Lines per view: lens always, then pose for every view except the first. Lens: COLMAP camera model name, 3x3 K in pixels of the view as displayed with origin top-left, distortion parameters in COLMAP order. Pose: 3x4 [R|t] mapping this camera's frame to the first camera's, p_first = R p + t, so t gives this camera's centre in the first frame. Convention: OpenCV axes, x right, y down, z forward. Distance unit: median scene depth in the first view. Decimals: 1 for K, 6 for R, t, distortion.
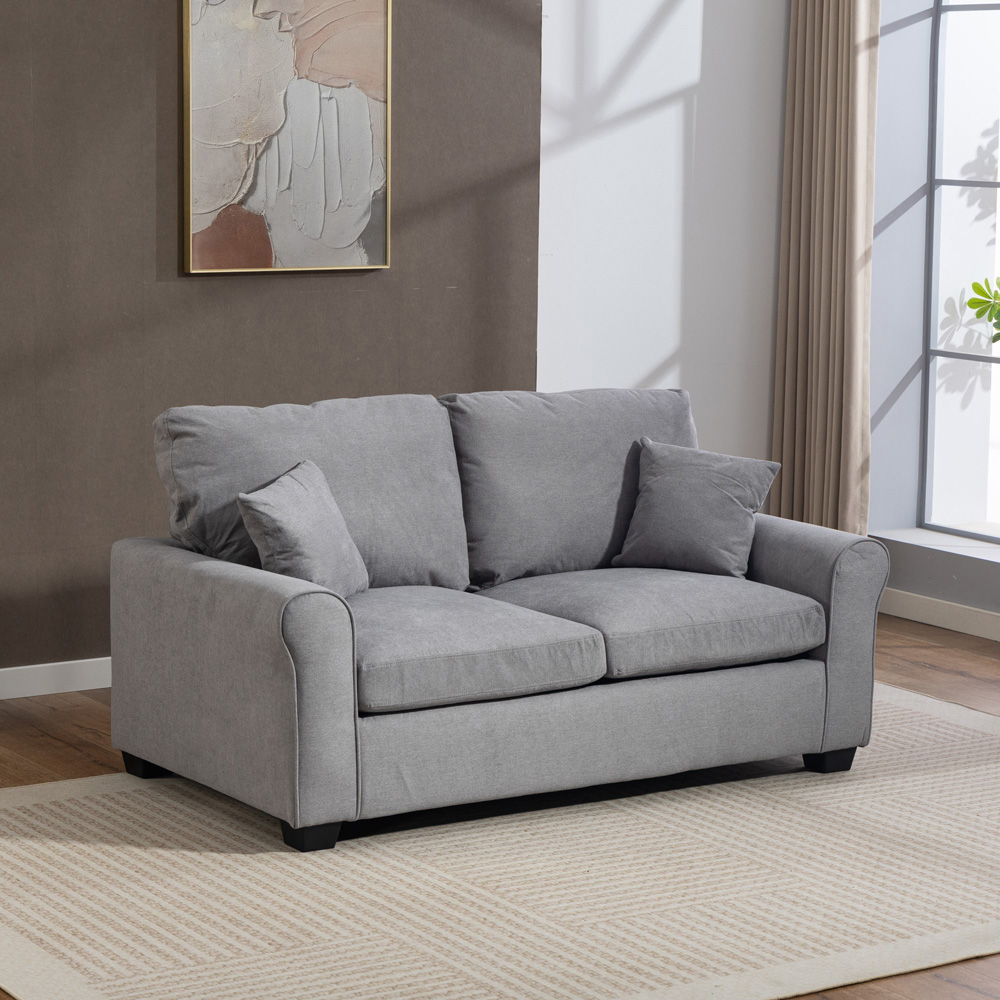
lens RADIAL K [[2884.9, 0, 500.0], [0, 2884.9, 500.0], [0, 0, 1]] dist [0.058656, 0.374955]
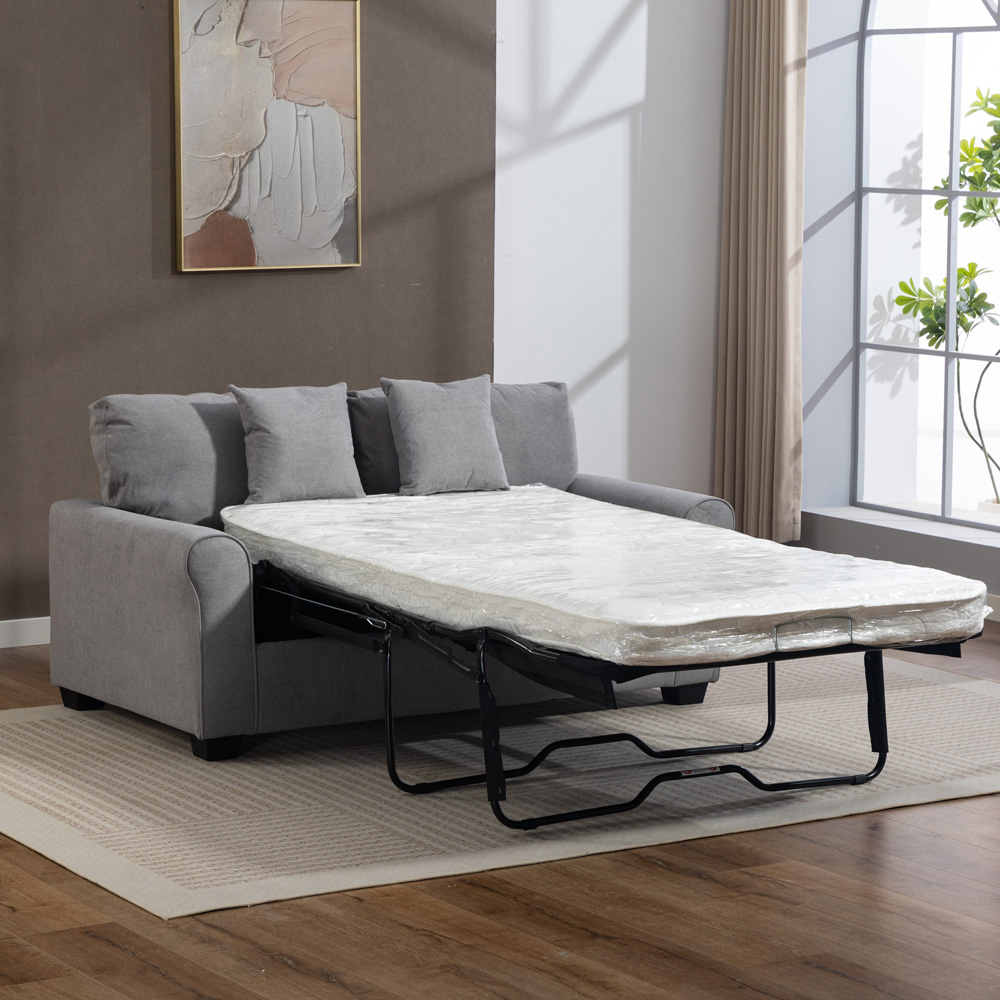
lens RADIAL K [[3234.0, 0, 500.0], [0, 3234.0, 500.0], [0, 0, 1]] dist [0.048925, 0.410551]
pose [[0.999730, -0.002760, -0.023059, 0.045484], [0.002244, 0.999747, -0.022386, 0.038845], [0.023115, 0.022328, 0.999483, -0.254542]]
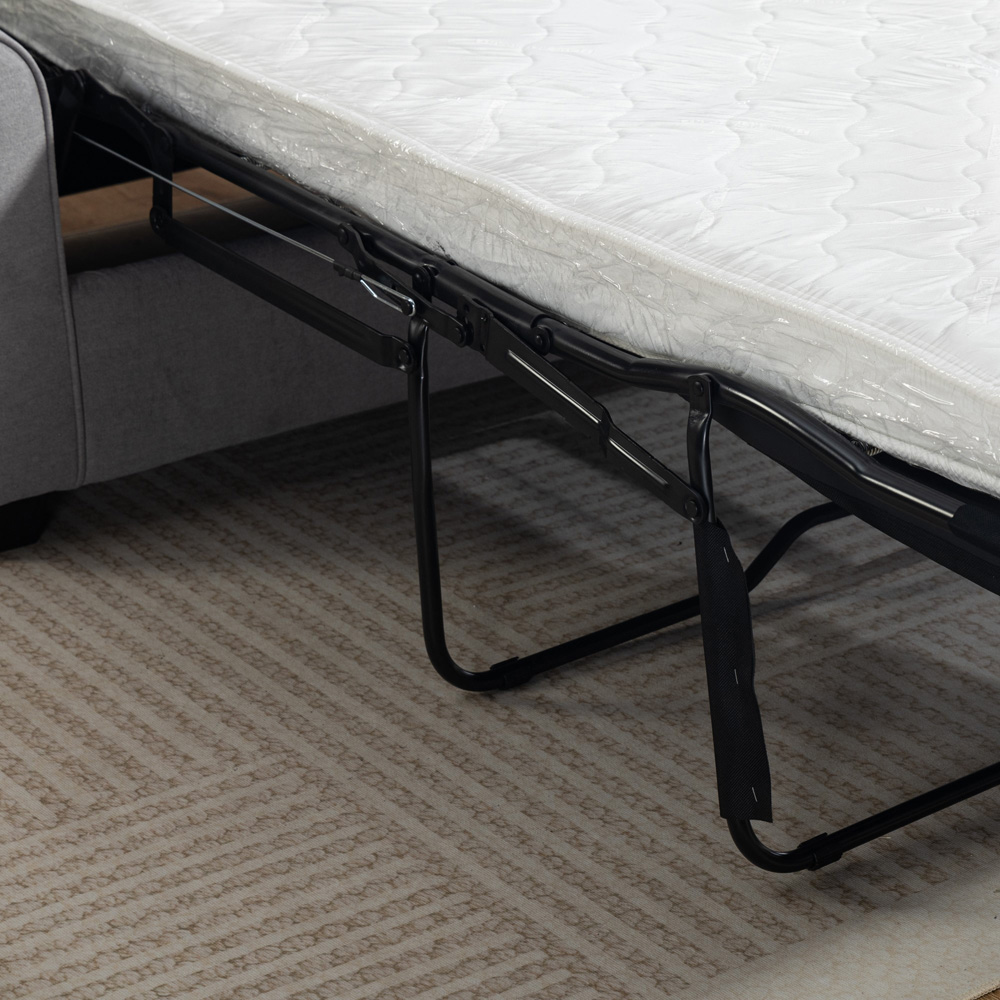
lens RADIAL K [[3210.3, 0, 732.6], [0, 3210.3, 439.4], [0, 0, 1]] dist [0.021020, 0.156692]
pose [[0.993765, -0.032949, 0.106516, -0.015657], [0.004151, 0.965608, 0.259971, -0.028582], [-0.111419, -0.257908, 0.959724, 0.358024]]
